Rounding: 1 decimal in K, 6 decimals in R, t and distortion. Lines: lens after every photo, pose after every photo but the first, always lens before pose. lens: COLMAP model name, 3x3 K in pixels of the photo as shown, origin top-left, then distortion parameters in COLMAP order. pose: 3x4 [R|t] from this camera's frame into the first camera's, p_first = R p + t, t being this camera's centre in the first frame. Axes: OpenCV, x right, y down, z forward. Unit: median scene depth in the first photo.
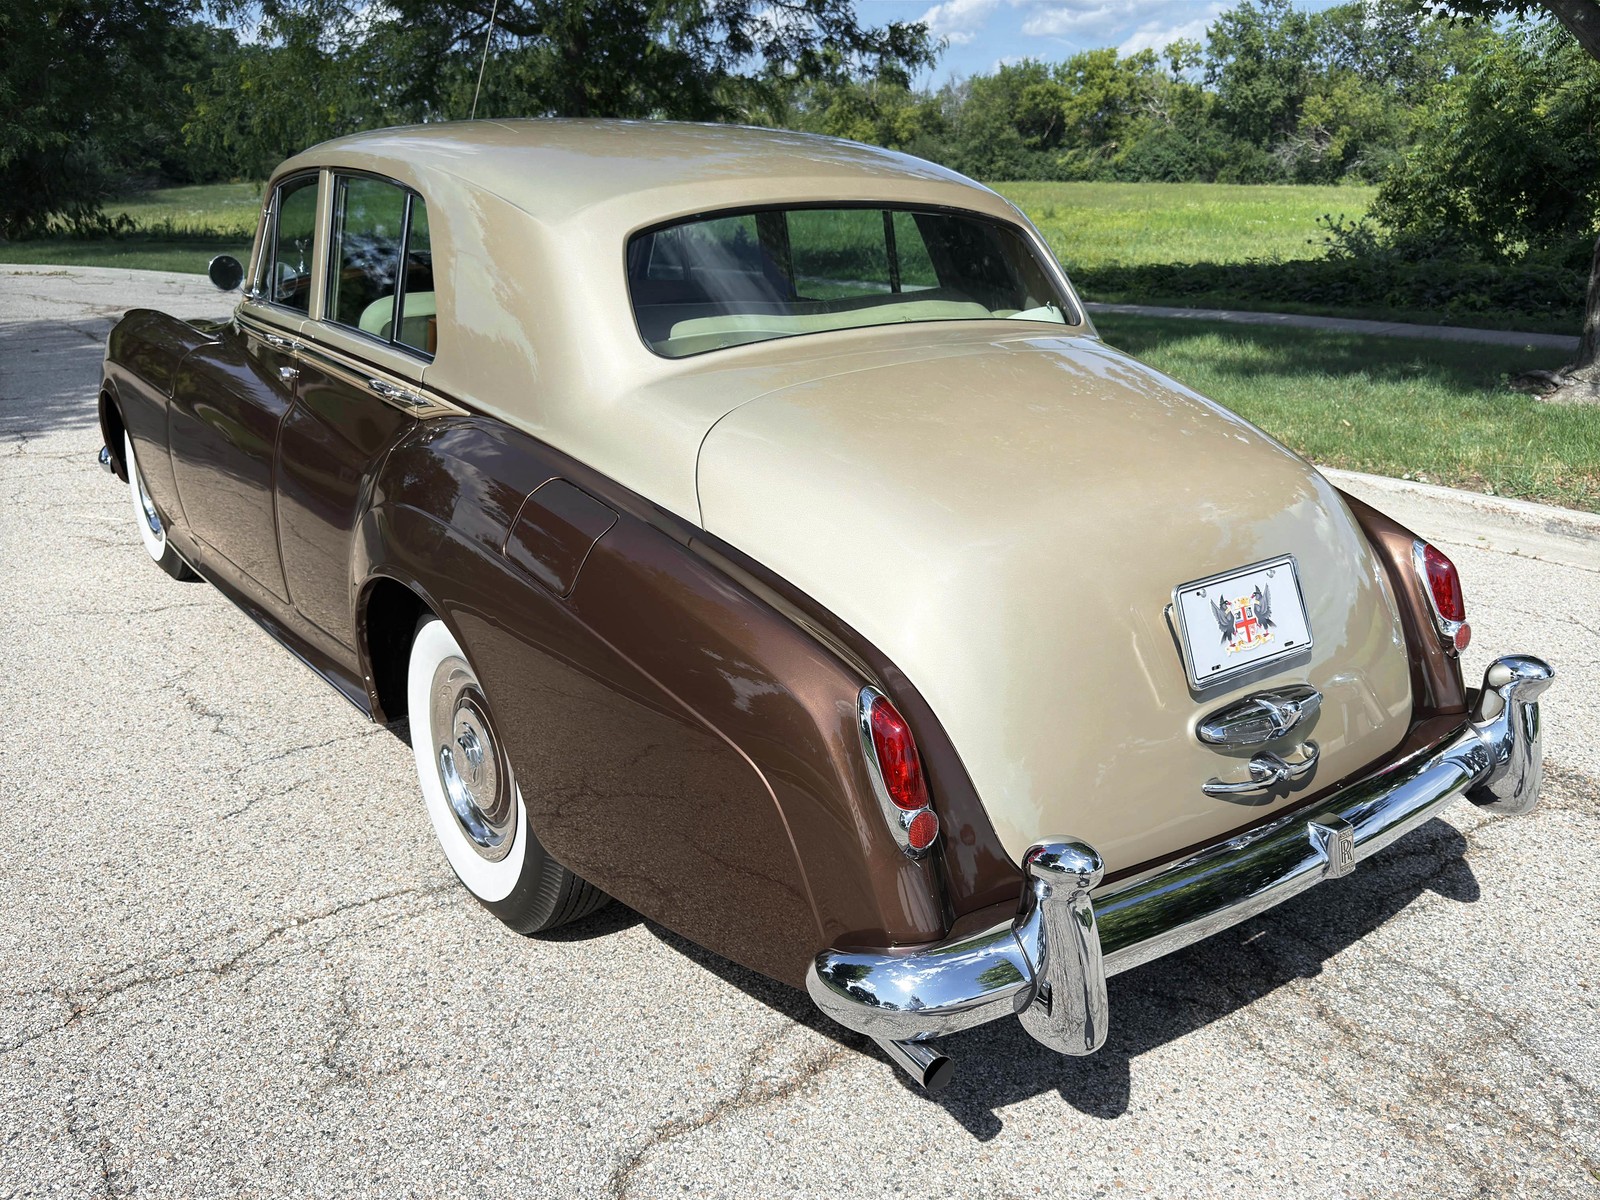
lens RADIAL K [[1322.3, 0, 802.1], [0, 1322.3, 594.5], [0, 0, 1]] dist [0.008170, -0.014881]
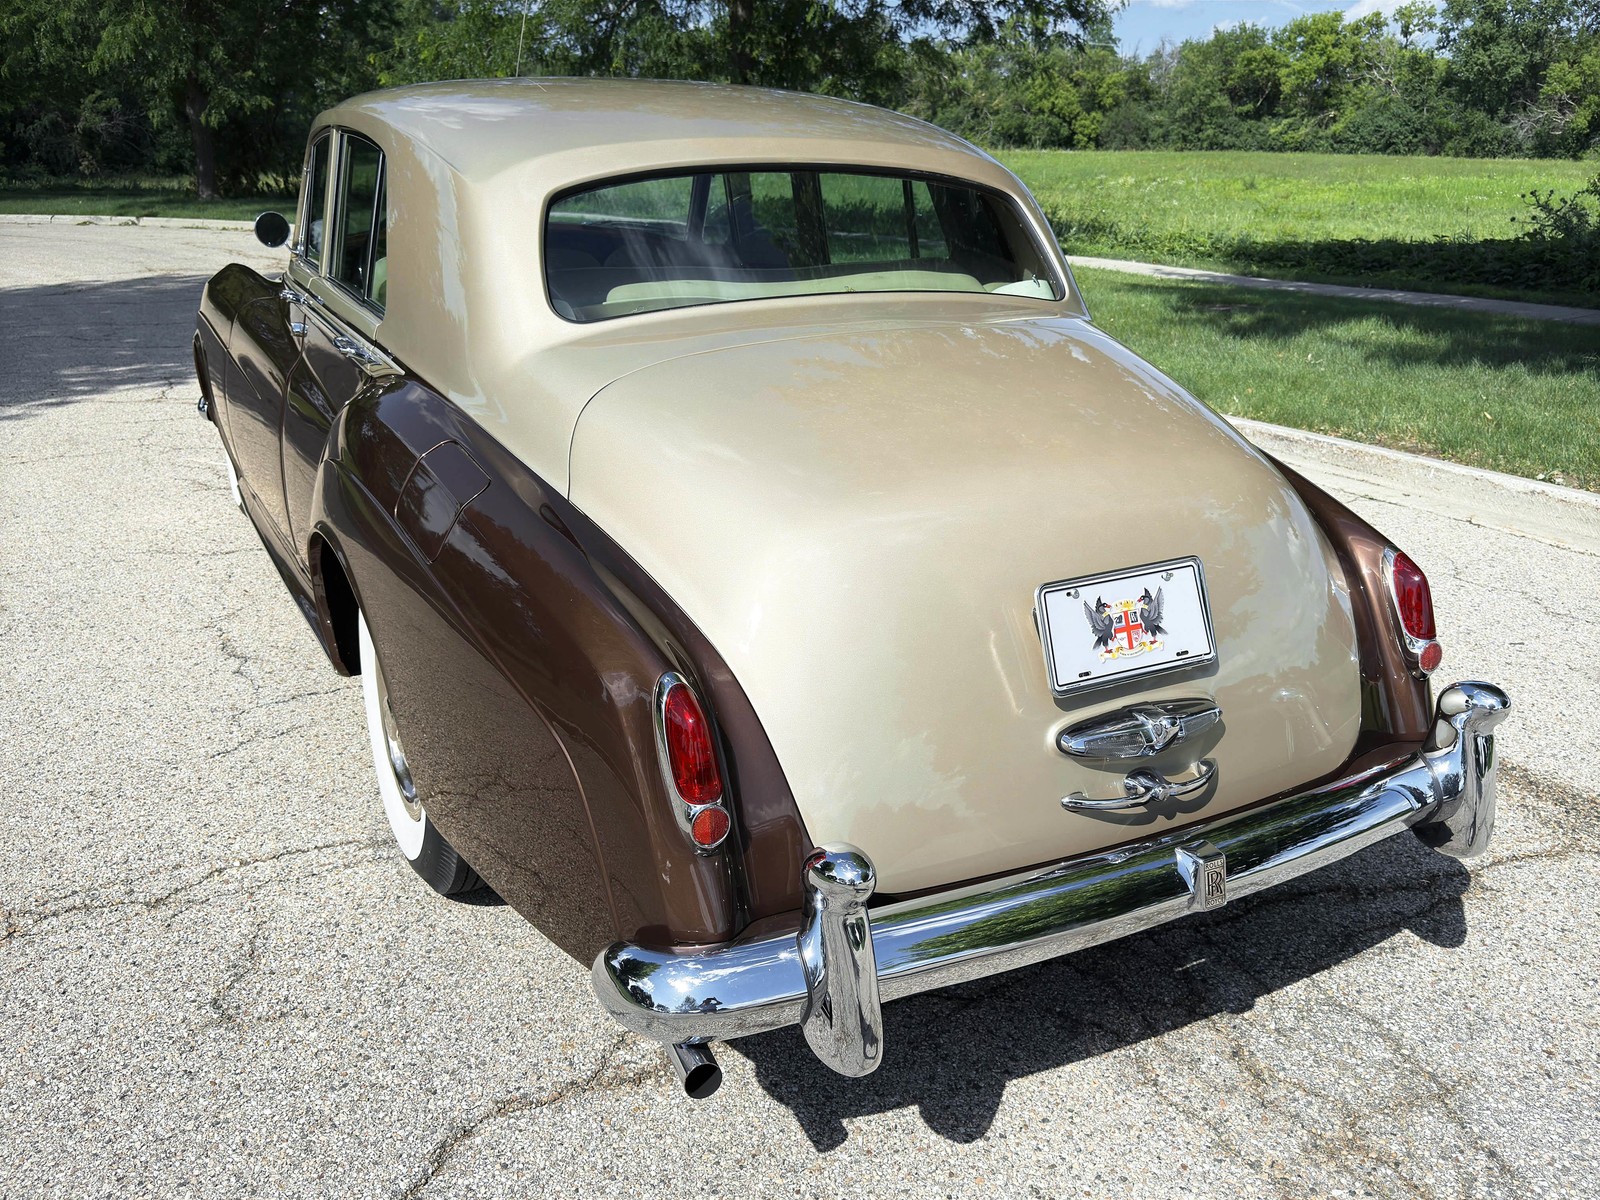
lens RADIAL K [[1322.3, 0, 802.1], [0, 1322.3, 594.5], [0, 0, 1]] dist [0.008170, -0.014881]
pose [[0.989492, 0.055034, -0.133704, 0.039691], [-0.052025, 0.998310, 0.025894, -0.002376], [0.134903, -0.018666, 0.990683, 0.009820]]
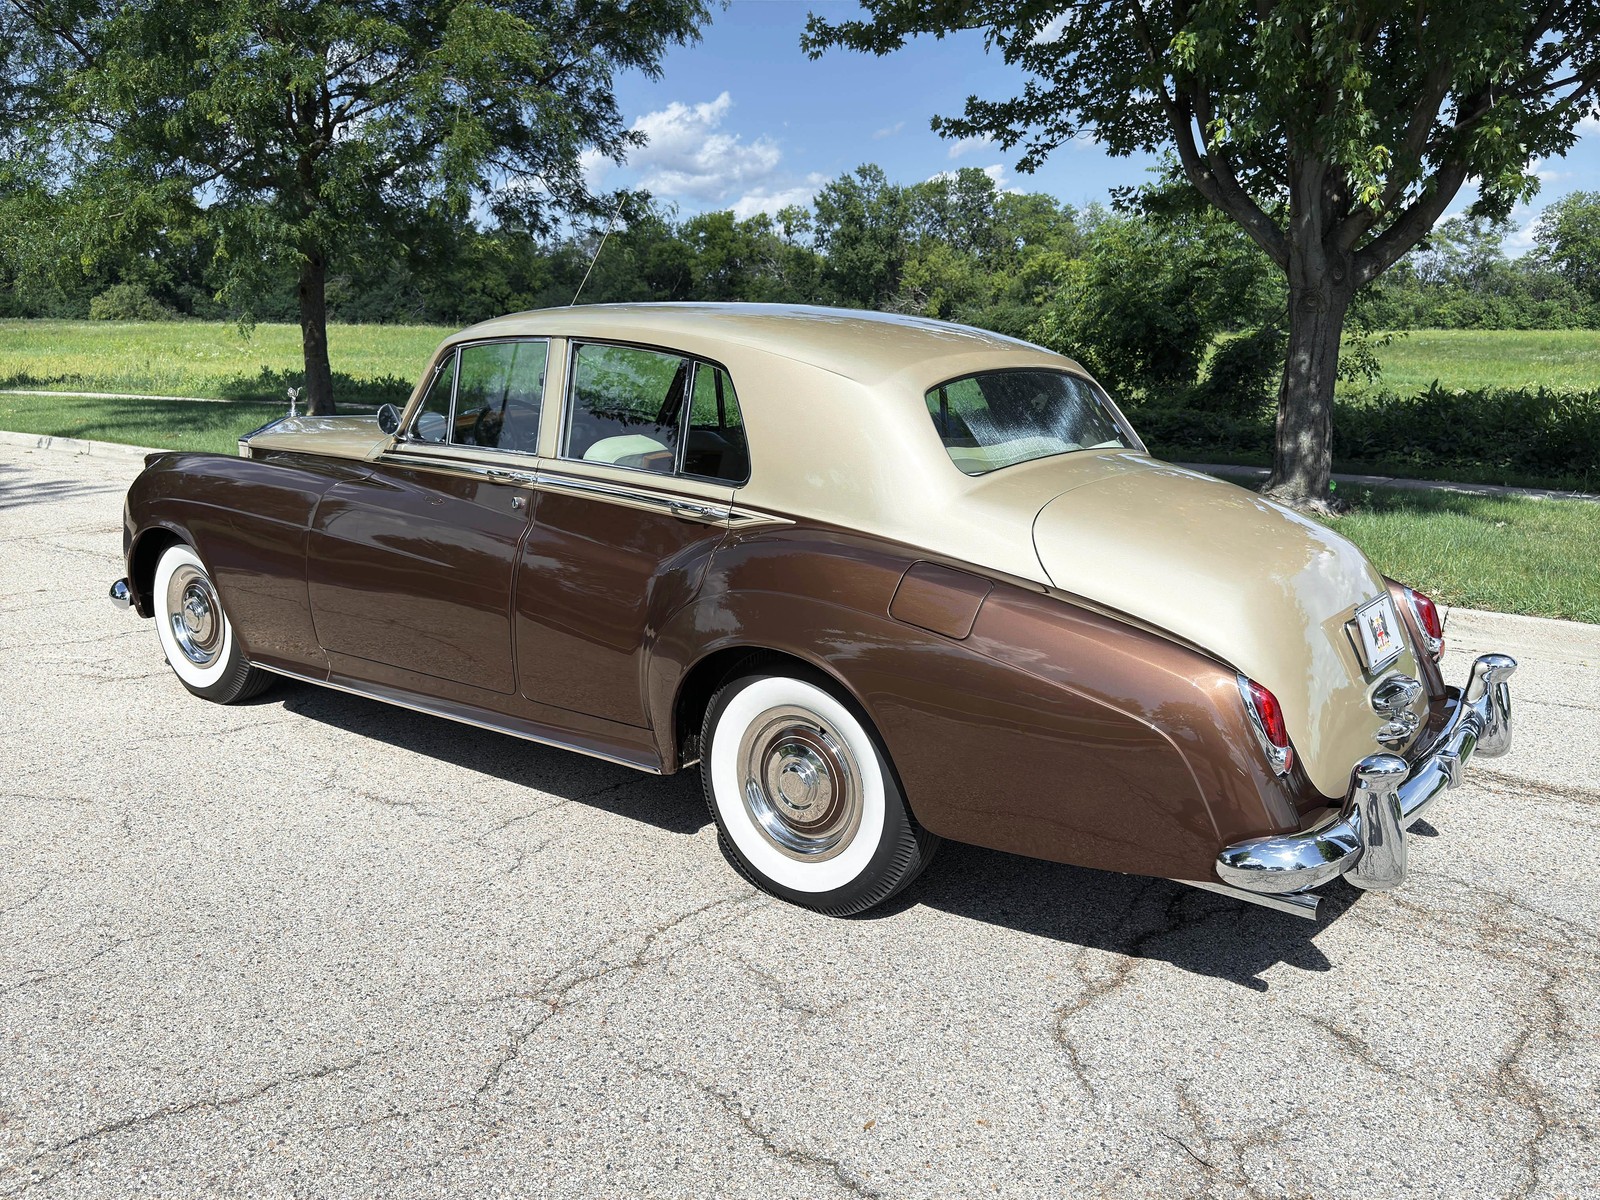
lens RADIAL K [[1296.8, 0, 798.9], [0, 1296.8, 601.9], [0, 0, 1]] dist [0.207997, -0.428125]
pose [[0.961472, -0.040914, 0.271842, -0.129455], [0.067478, 0.993734, -0.089101, 0.013336], [-0.266493, 0.104012, 0.958208, -0.056939]]
